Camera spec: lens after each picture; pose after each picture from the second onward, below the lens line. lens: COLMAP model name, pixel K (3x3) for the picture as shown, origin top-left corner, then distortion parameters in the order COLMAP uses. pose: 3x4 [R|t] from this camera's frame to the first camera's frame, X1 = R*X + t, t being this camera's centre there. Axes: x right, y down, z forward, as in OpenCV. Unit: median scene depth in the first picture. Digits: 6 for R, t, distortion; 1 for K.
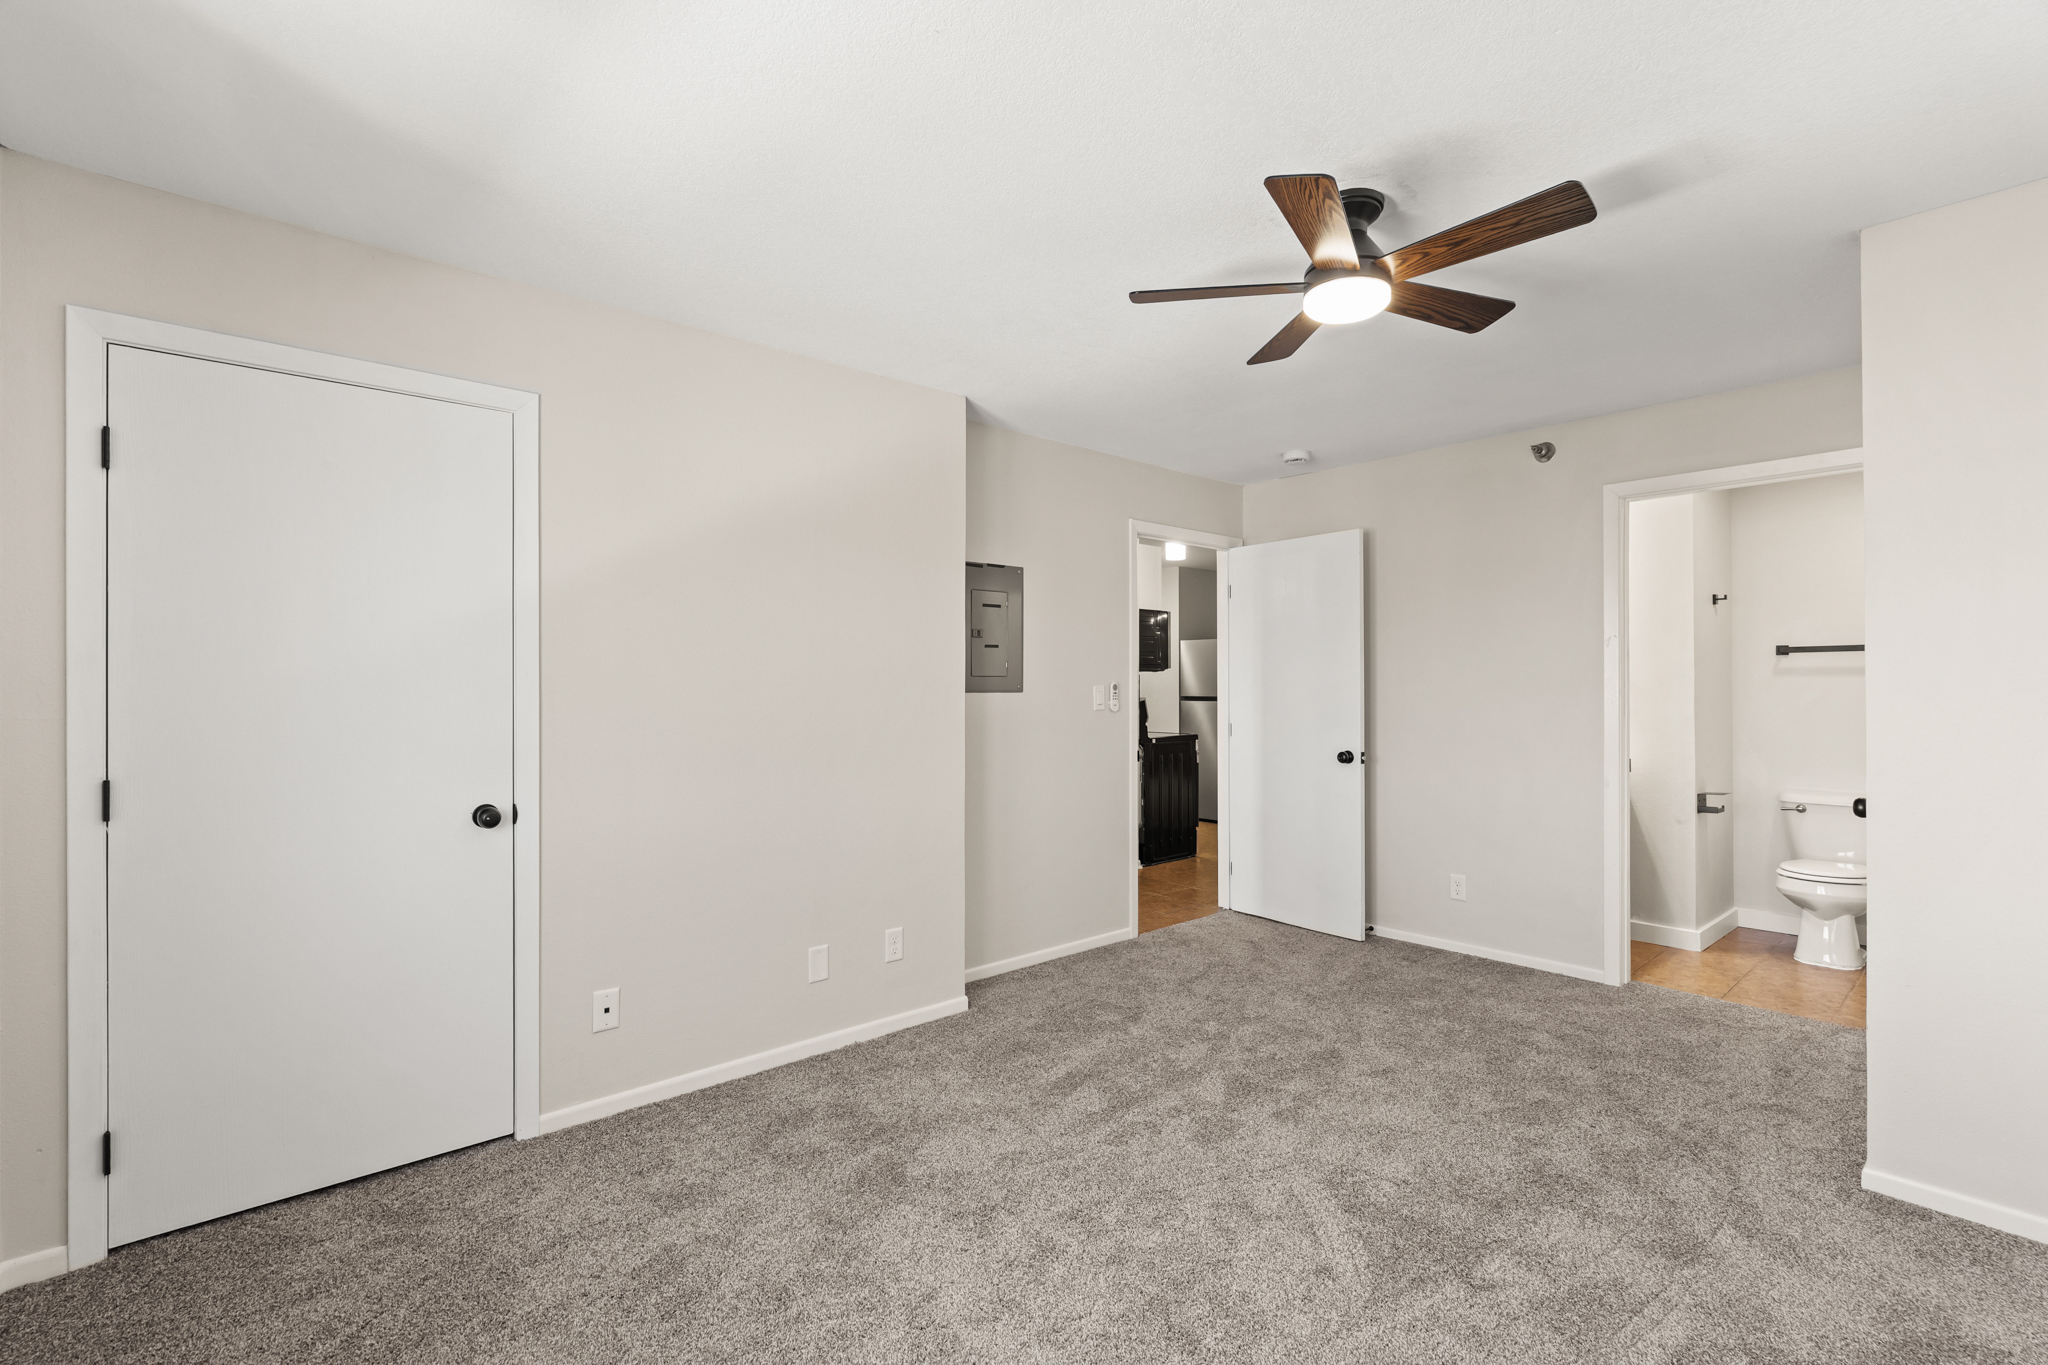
lens RADIAL K [[922.2, 0, 1031.9], [0, 922.2, 684.2], [0, 0, 1]] dist [0.000402, 0.000215]
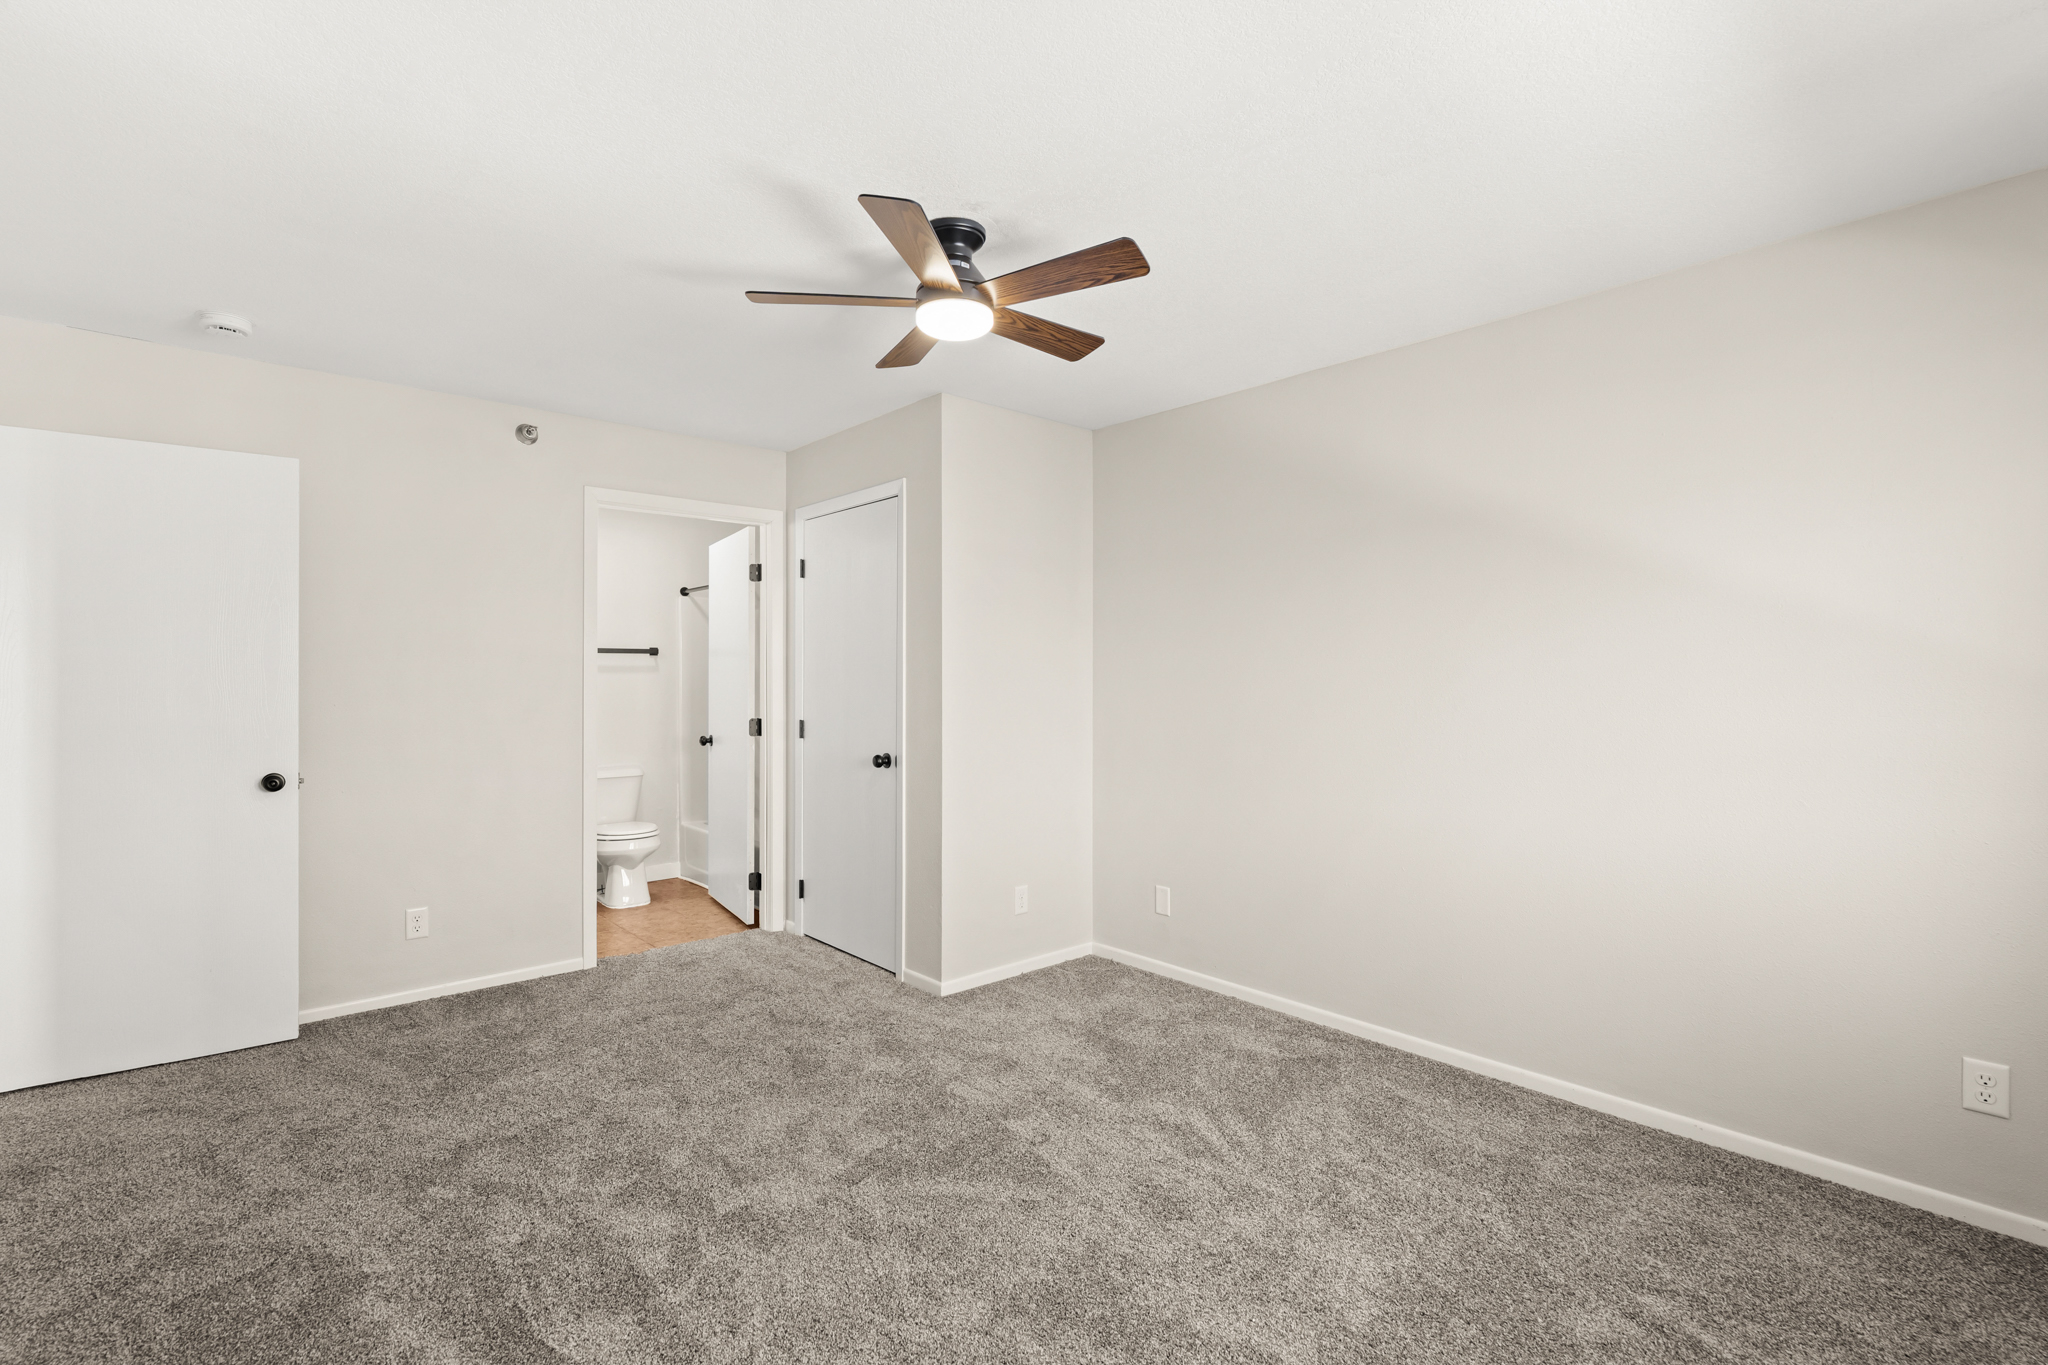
lens RADIAL K [[922.2, 0, 1031.9], [0, 922.2, 684.2], [0, 0, 1]] dist [0.000402, 0.000215]
pose [[-0.006312, -0.008476, 0.999944, -0.504352], [-0.012148, 0.999891, 0.008399, -0.014114], [-0.999906, -0.012094, -0.006414, 0.603461]]
